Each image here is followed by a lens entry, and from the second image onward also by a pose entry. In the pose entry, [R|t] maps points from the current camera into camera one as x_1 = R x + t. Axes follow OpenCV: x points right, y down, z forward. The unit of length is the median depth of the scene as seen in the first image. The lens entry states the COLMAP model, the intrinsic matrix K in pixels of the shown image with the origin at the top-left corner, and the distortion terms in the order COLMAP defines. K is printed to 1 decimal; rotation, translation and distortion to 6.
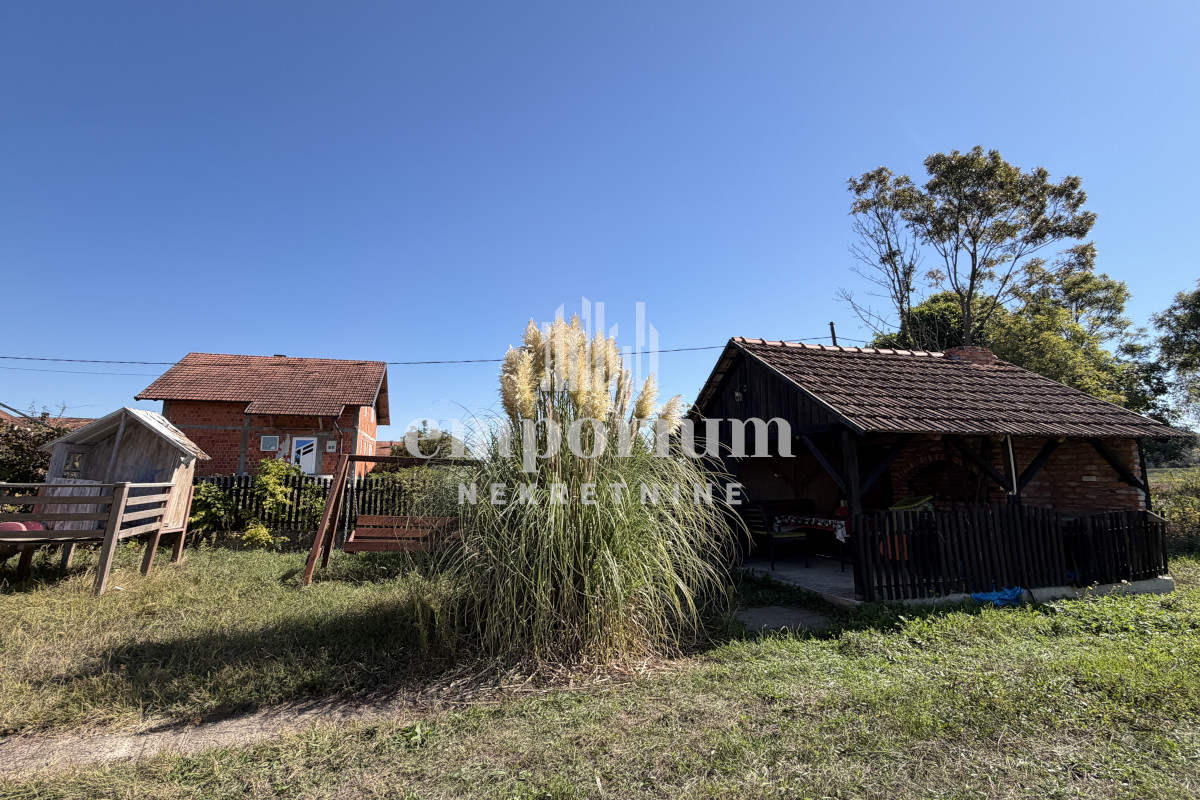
lens RADIAL K [[581.8, 0, 600.4], [0, 581.8, 375.2], [0, 0, 1]] dist [0.001101, -0.000509]
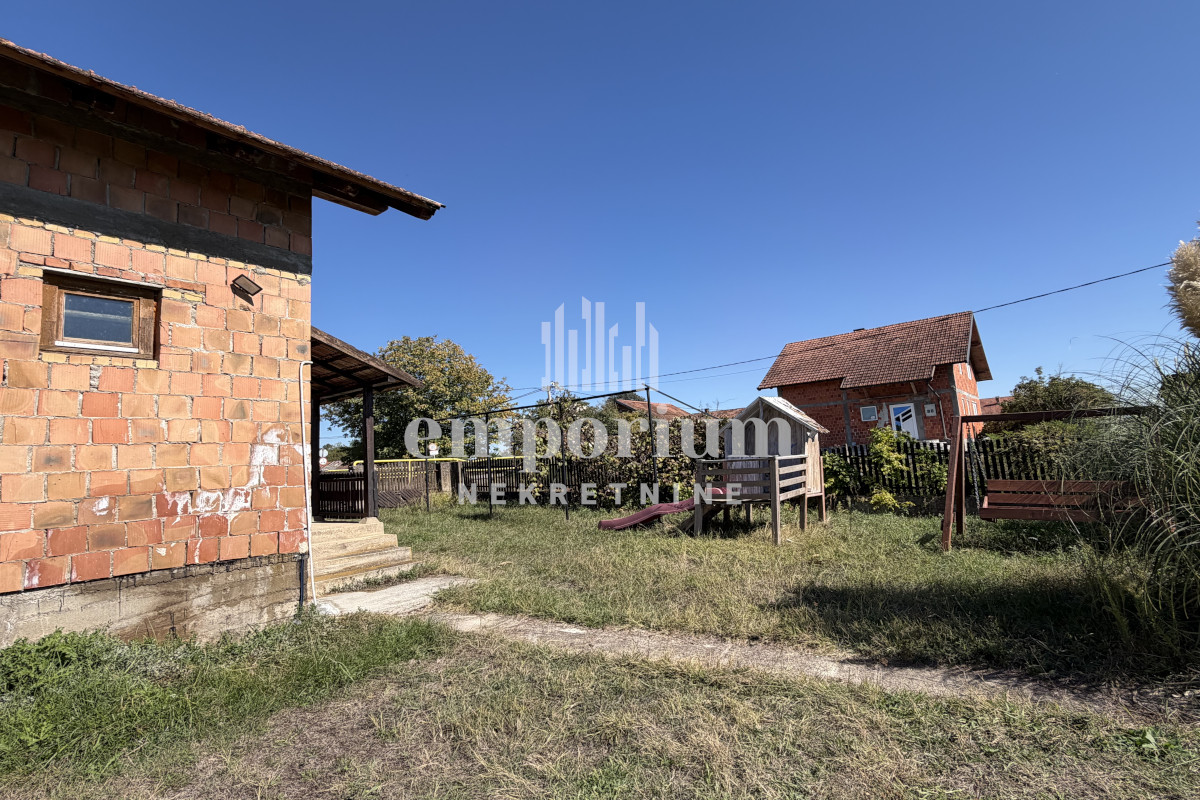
lens RADIAL K [[581.8, 0, 600.4], [0, 581.8, 375.2], [0, 0, 1]] dist [0.001101, -0.000509]
pose [[0.583523, -0.156459, -0.796883, -0.014322], [0.200965, 0.978566, -0.044972, -0.002775], [0.786838, -0.133904, 0.602458, -0.013712]]
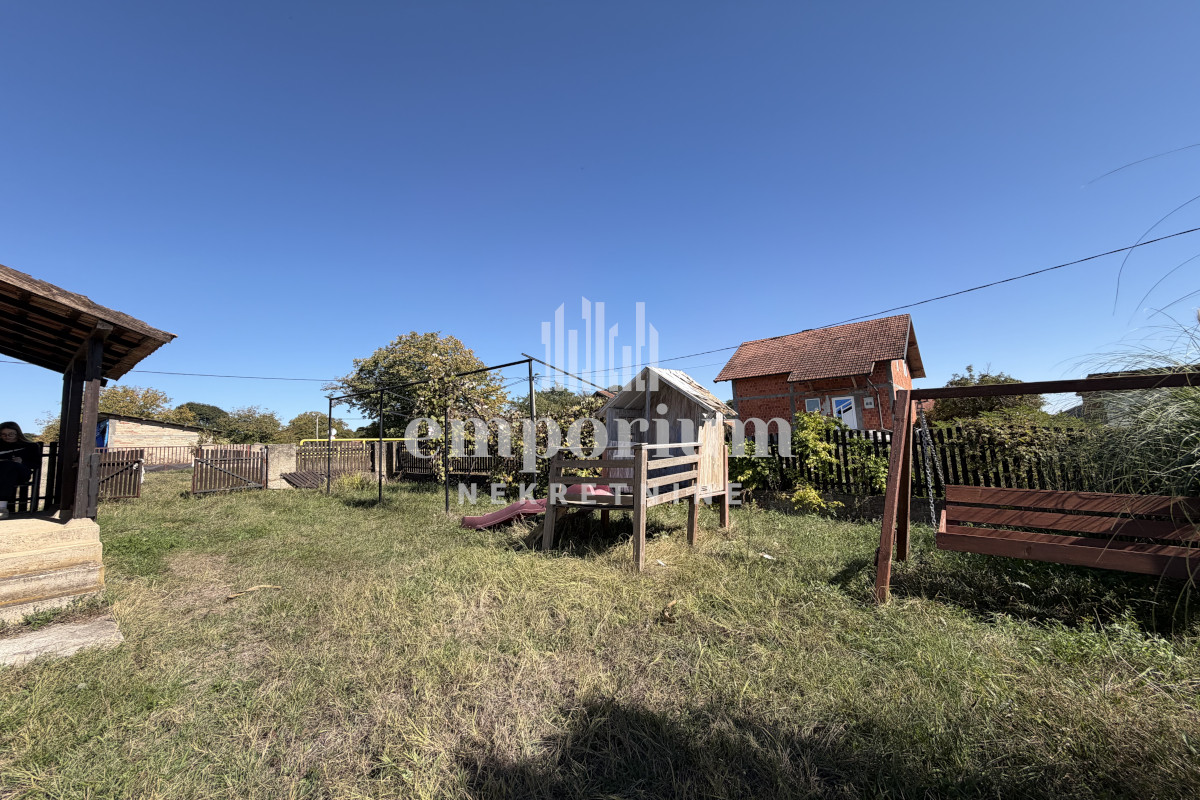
lens RADIAL K [[471.6, 0, 602.9], [0, 471.6, 383.6], [0, 0, 1]] dist [0.001787, 0.000081]
pose [[0.586106, -0.128757, -0.799938, -0.221039], [0.182345, 0.982927, -0.024608, 0.082886], [0.789449, -0.131442, 0.599578, 0.438996]]
